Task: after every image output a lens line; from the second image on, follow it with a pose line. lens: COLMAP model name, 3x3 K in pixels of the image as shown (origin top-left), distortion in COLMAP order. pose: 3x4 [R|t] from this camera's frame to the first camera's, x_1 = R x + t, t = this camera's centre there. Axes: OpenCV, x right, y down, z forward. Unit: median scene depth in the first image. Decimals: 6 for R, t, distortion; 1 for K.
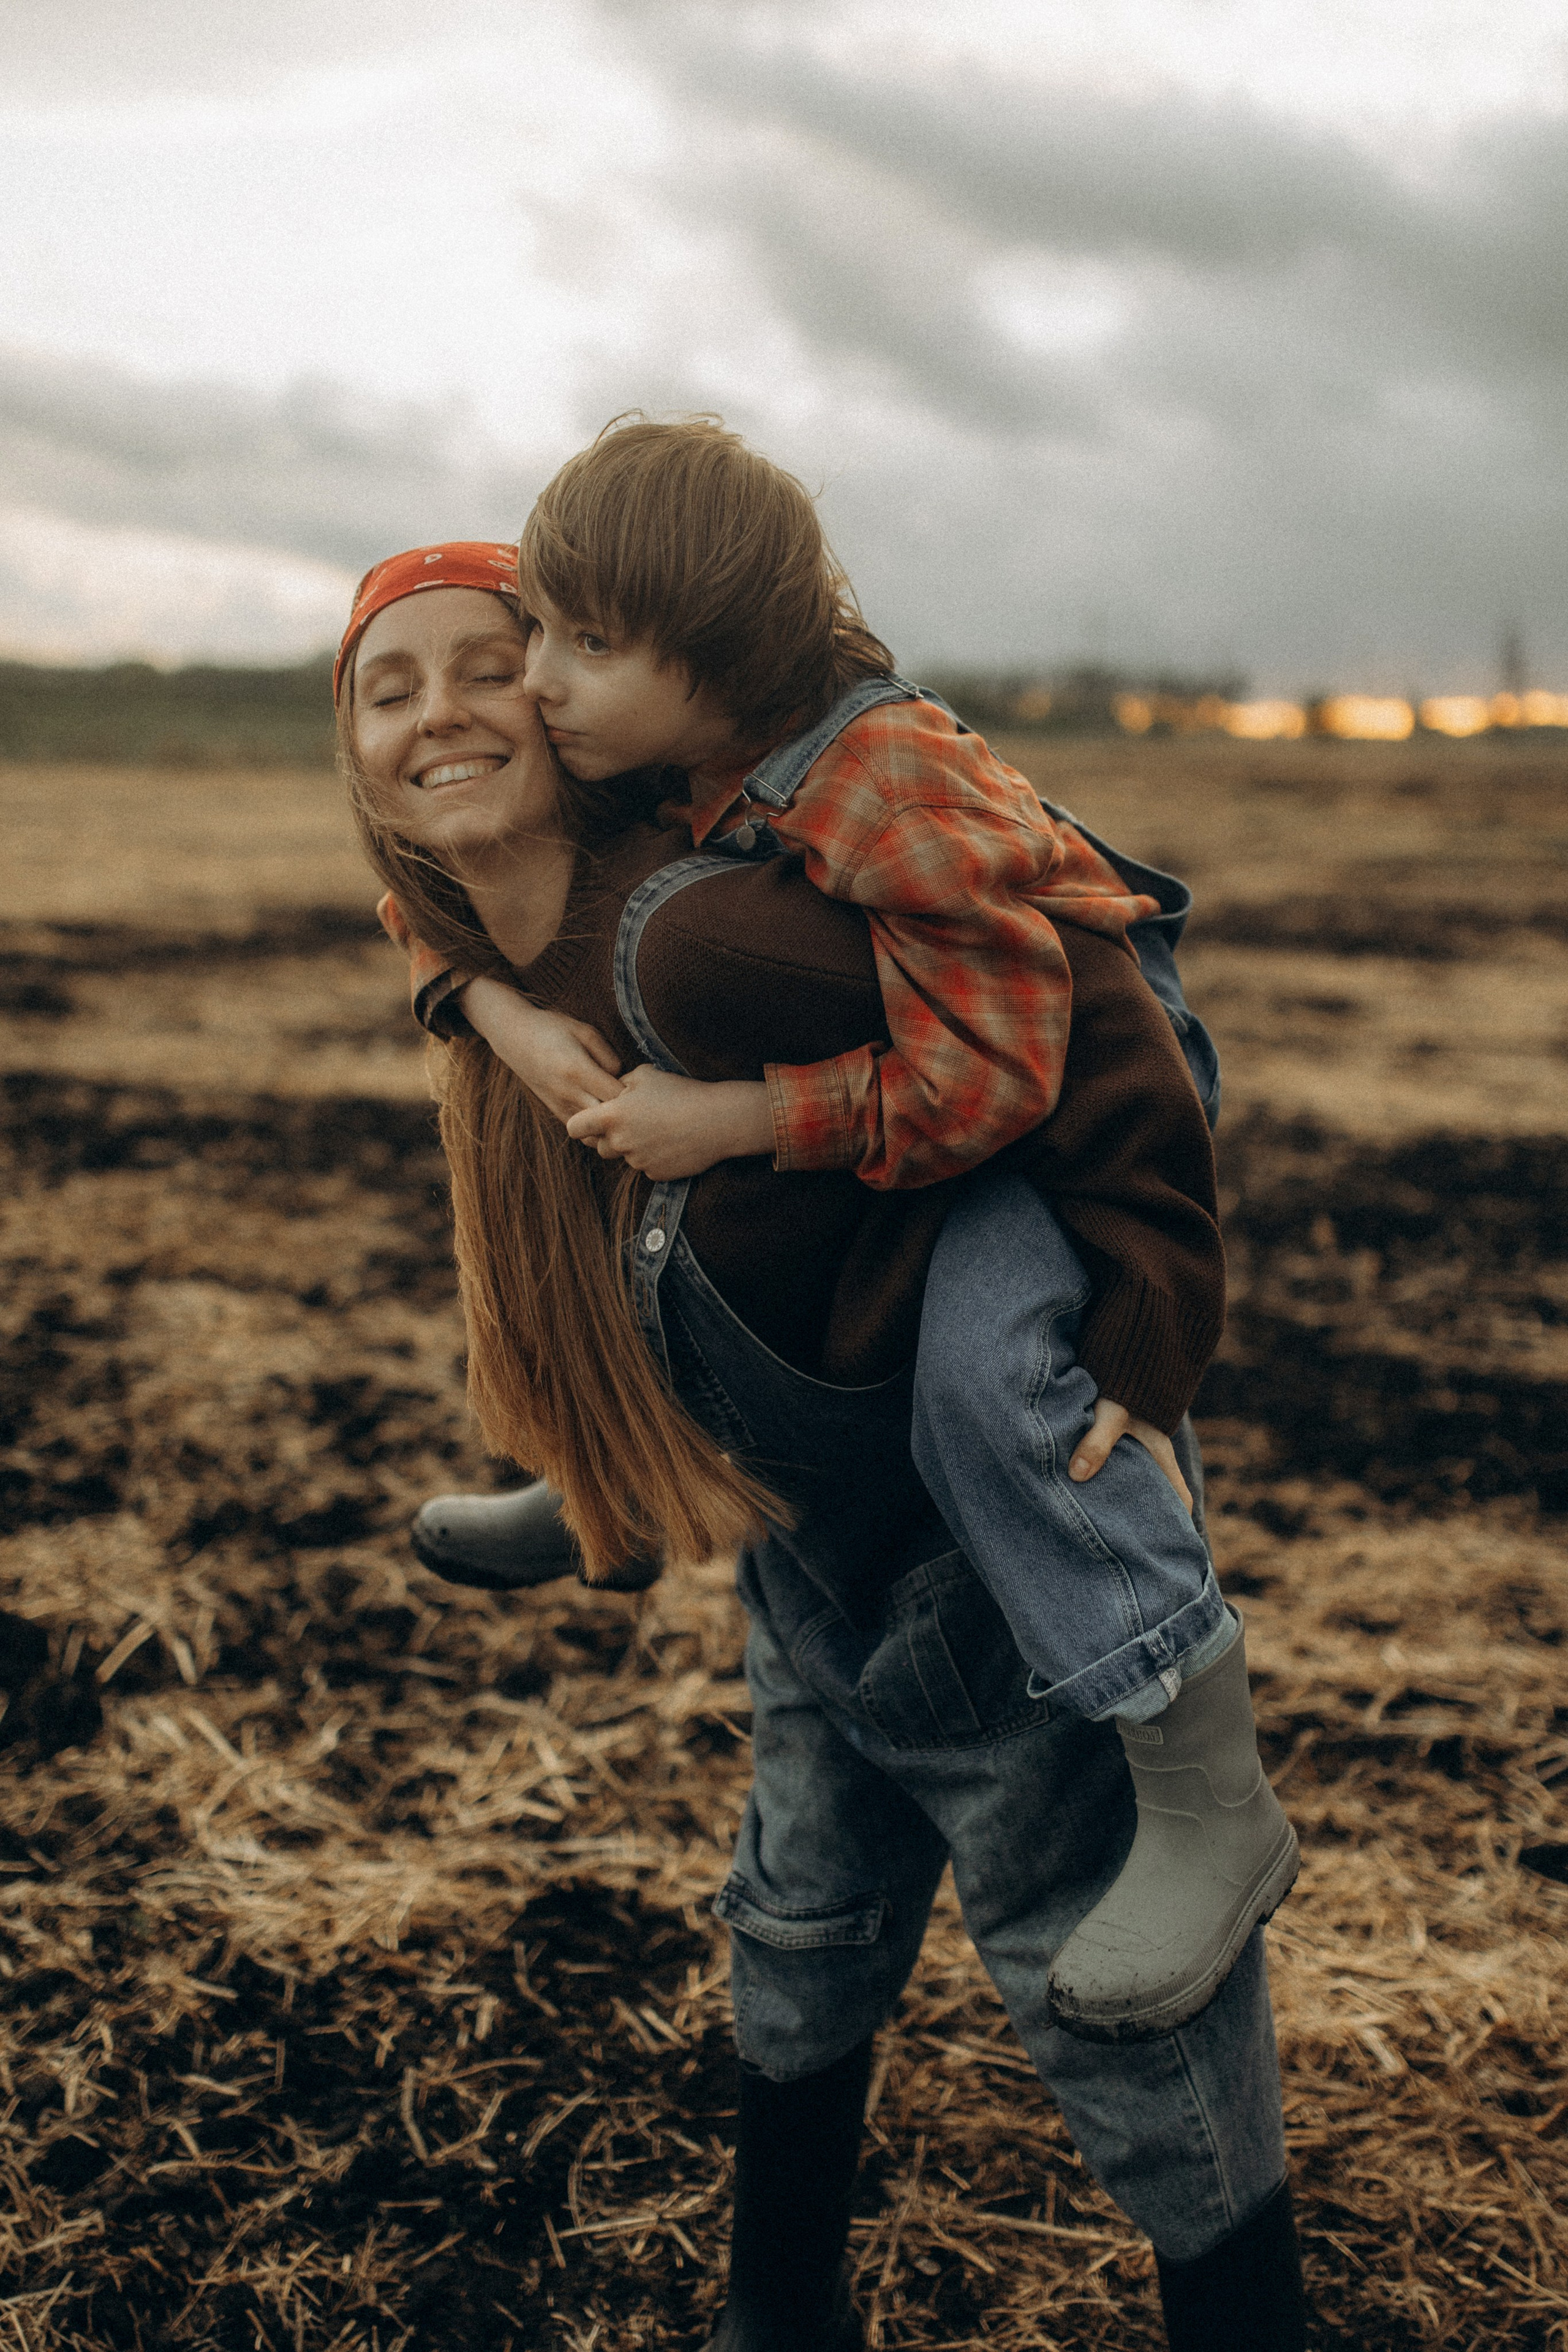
lens RADIAL K [[2462.3, 0, 763.4], [0, 2462.3, 1176.9], [0, 0, 1]] dist [0.066149, -0.123714]
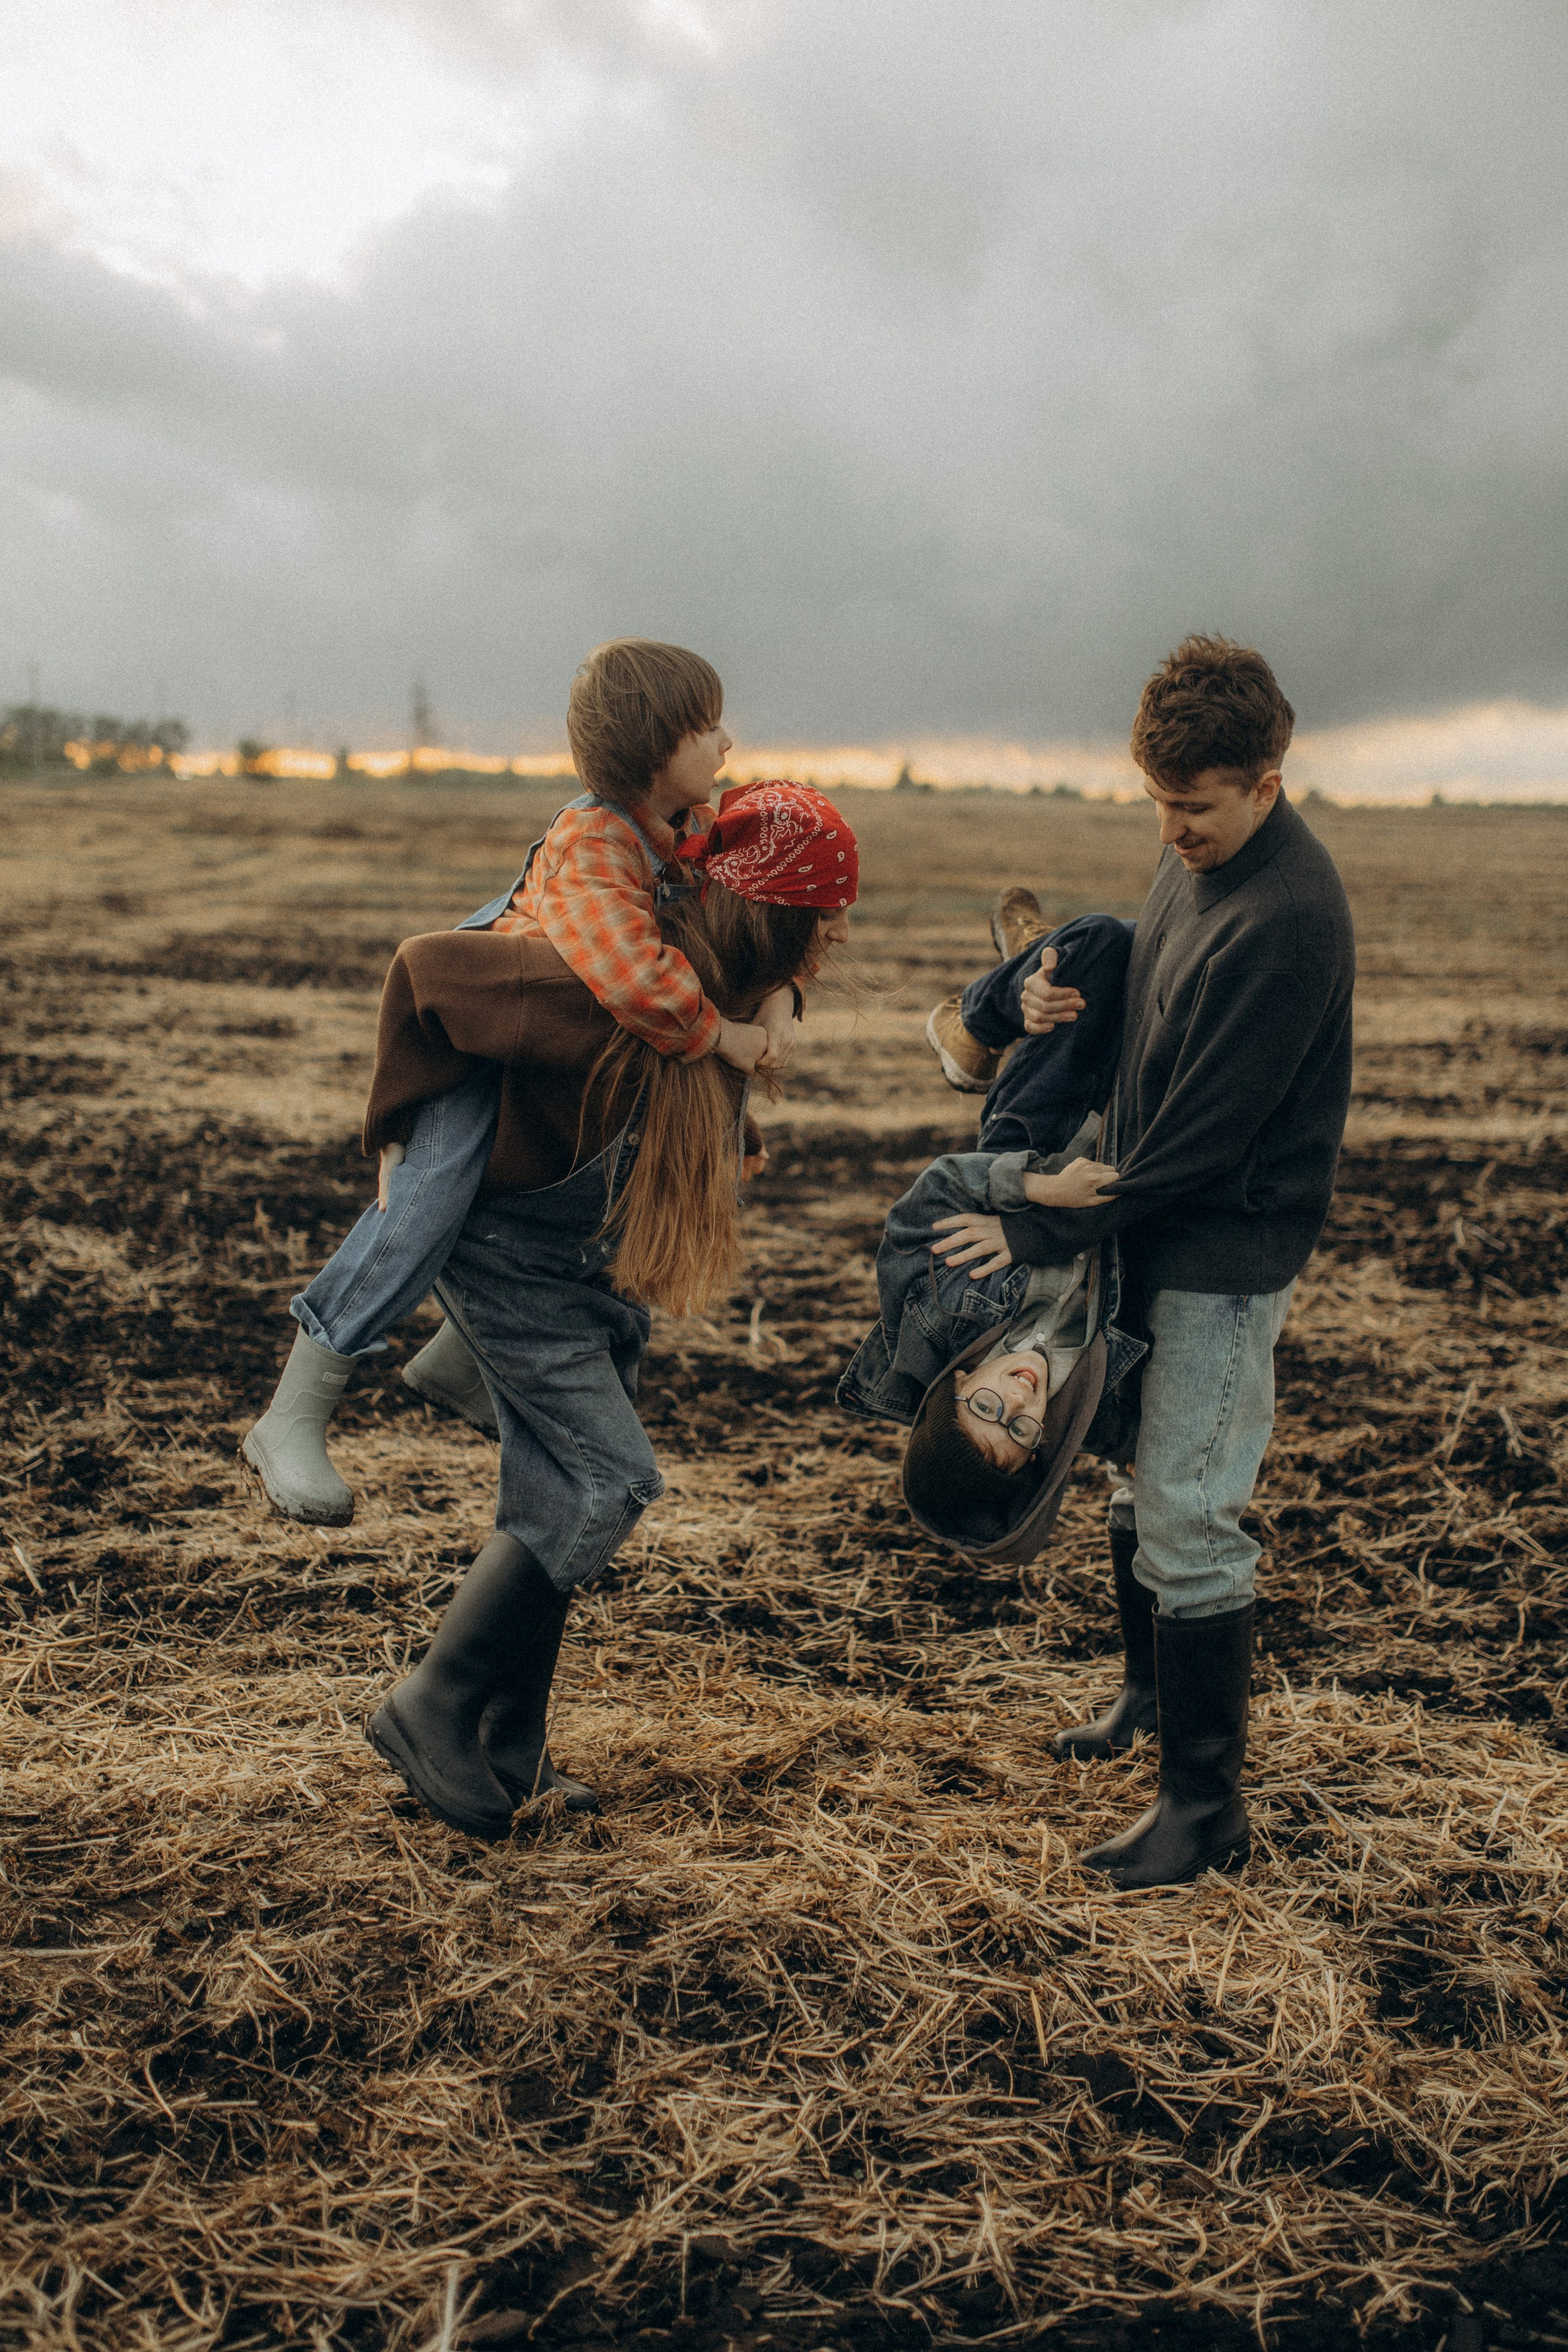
lens RADIAL K [[2252.5, 0, 779.3], [0, 2252.5, 1193.8], [0, 0, 1]] dist [0.071790, -0.143930]
pose [[0.904230, -0.067092, 0.421742, -0.018833], [0.065172, 0.997693, 0.018985, 0.012022], [-0.422043, 0.010319, 0.906517, -0.212850]]
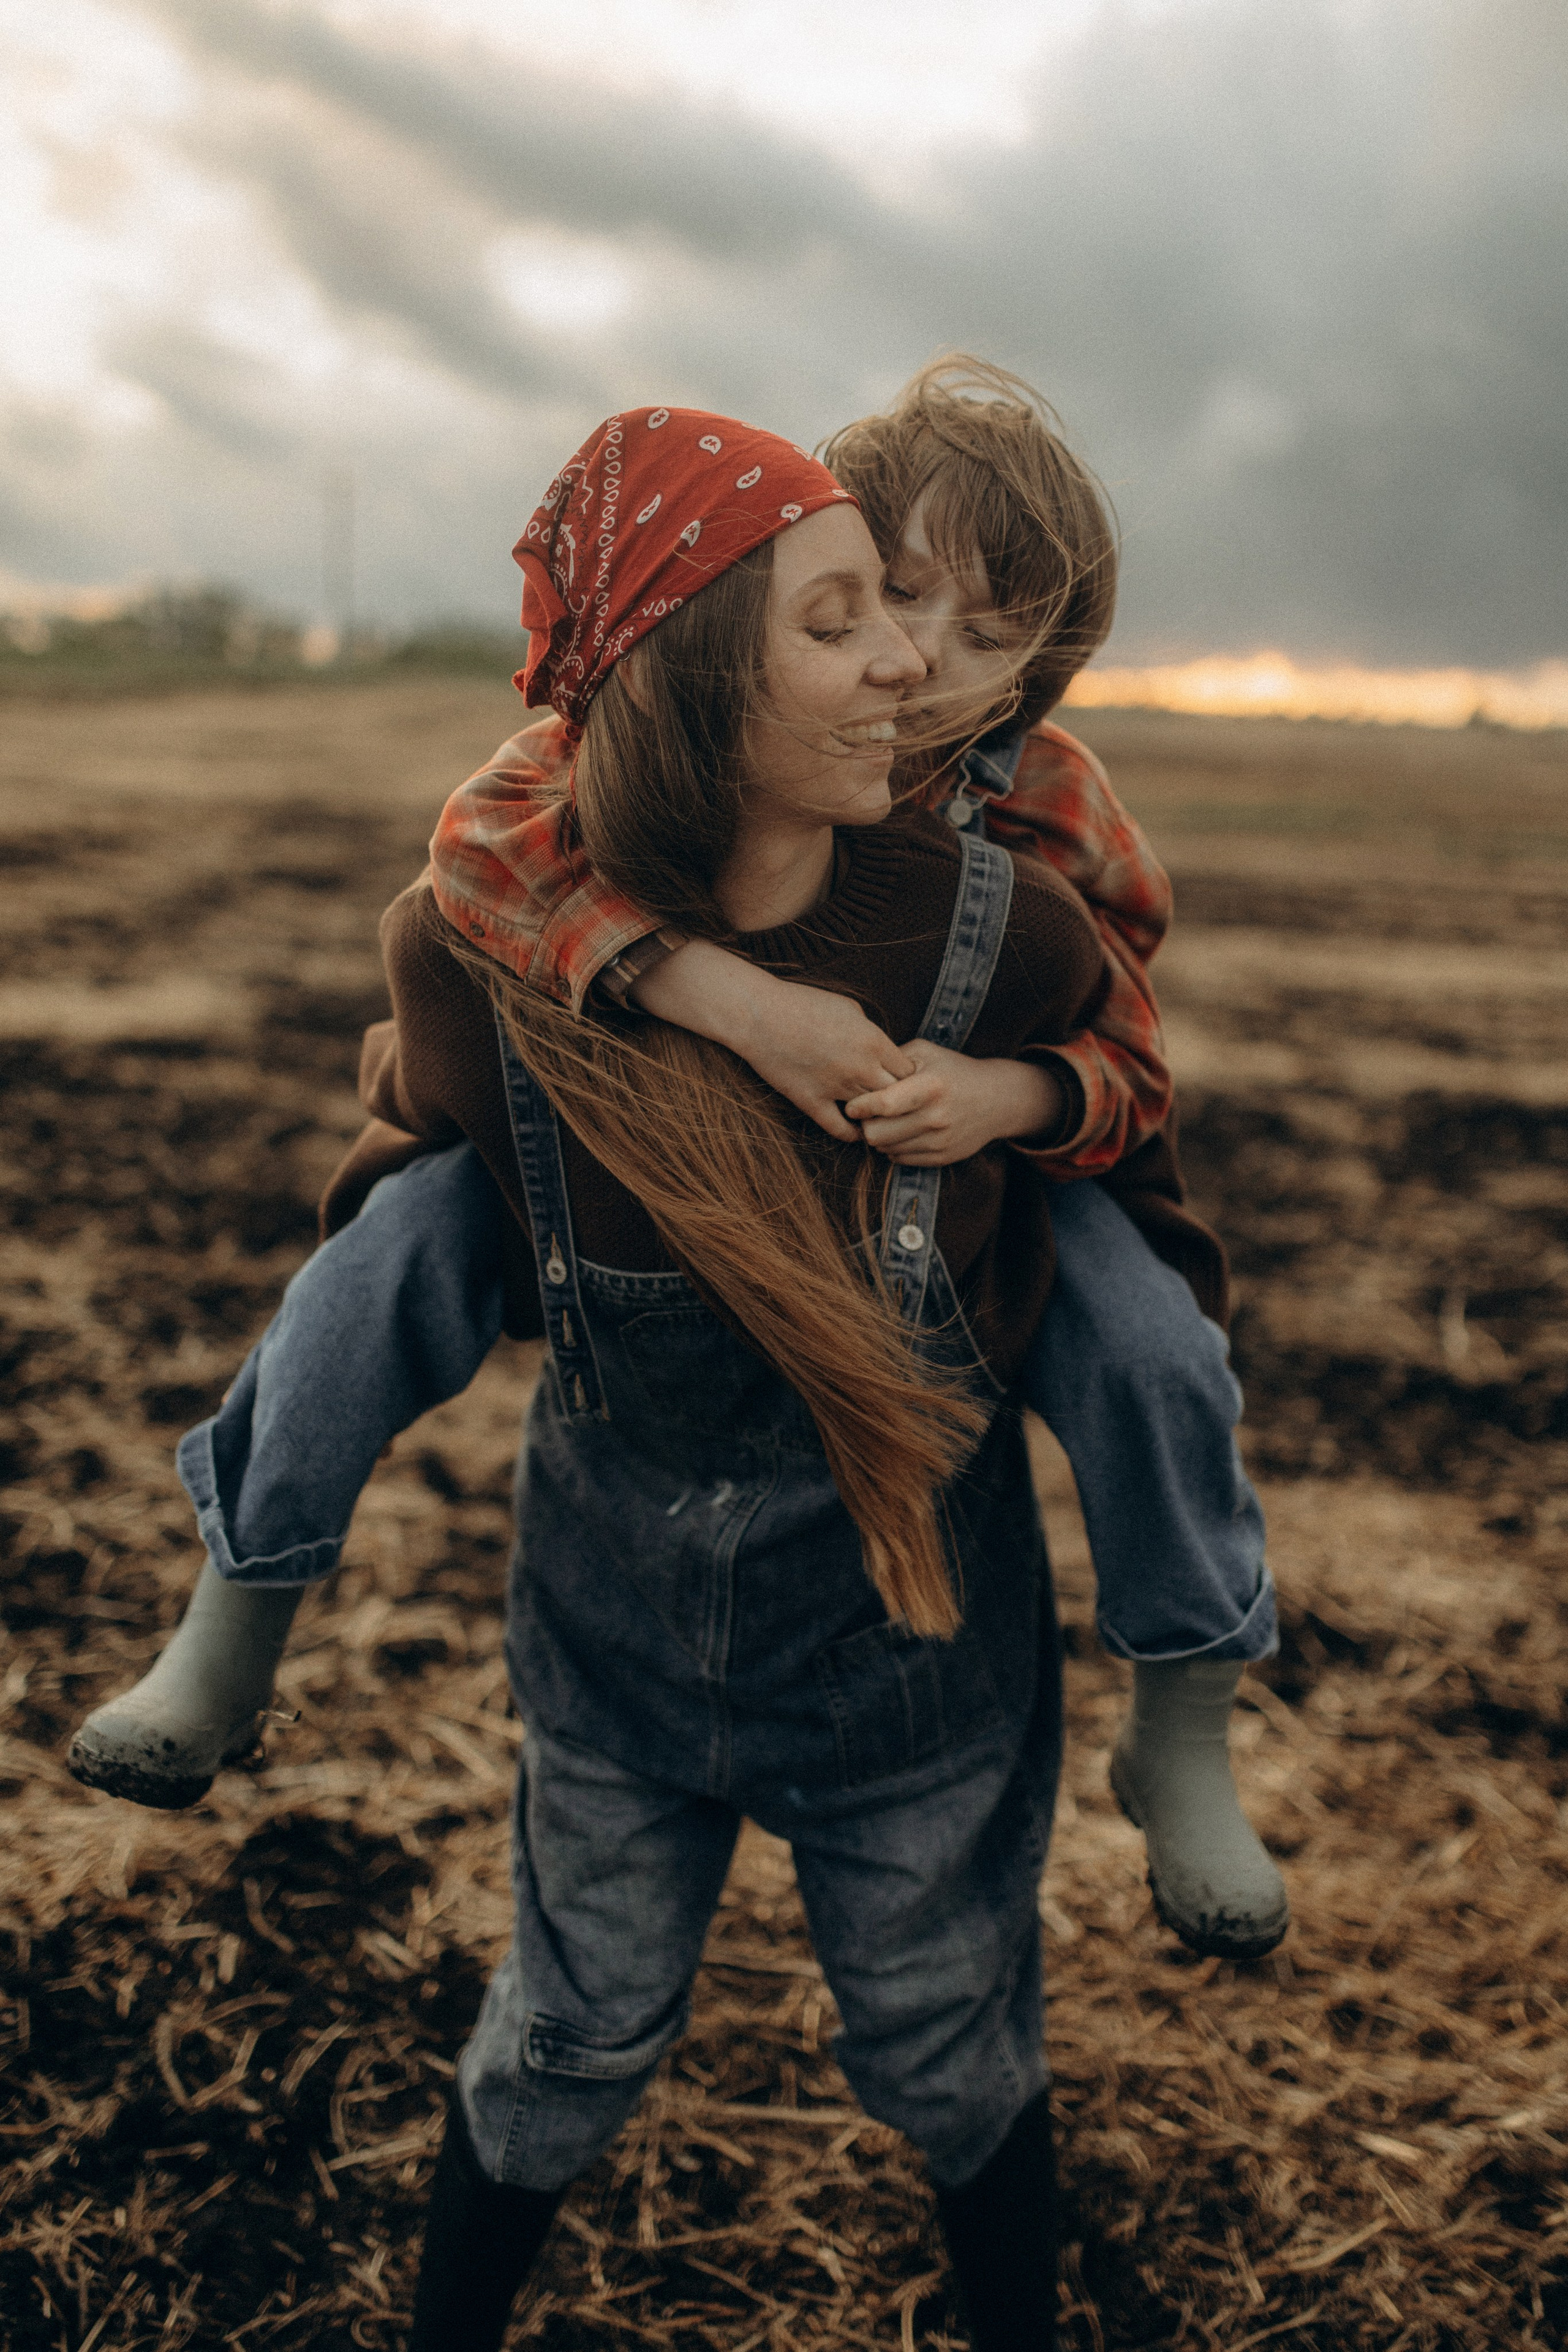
lens RADIAL K [[2260.3, 0, 772.3], [0, 2260.3, 1178.2], [0, 0, 1]] dist [0.070257, -0.136102]
pose [[0.978495, -0.012292, 0.205906, -0.068740], [0.004889, 0.999324, 0.036426, -0.014381], [-0.206214, -0.034636, 0.977894, 0.035152]]
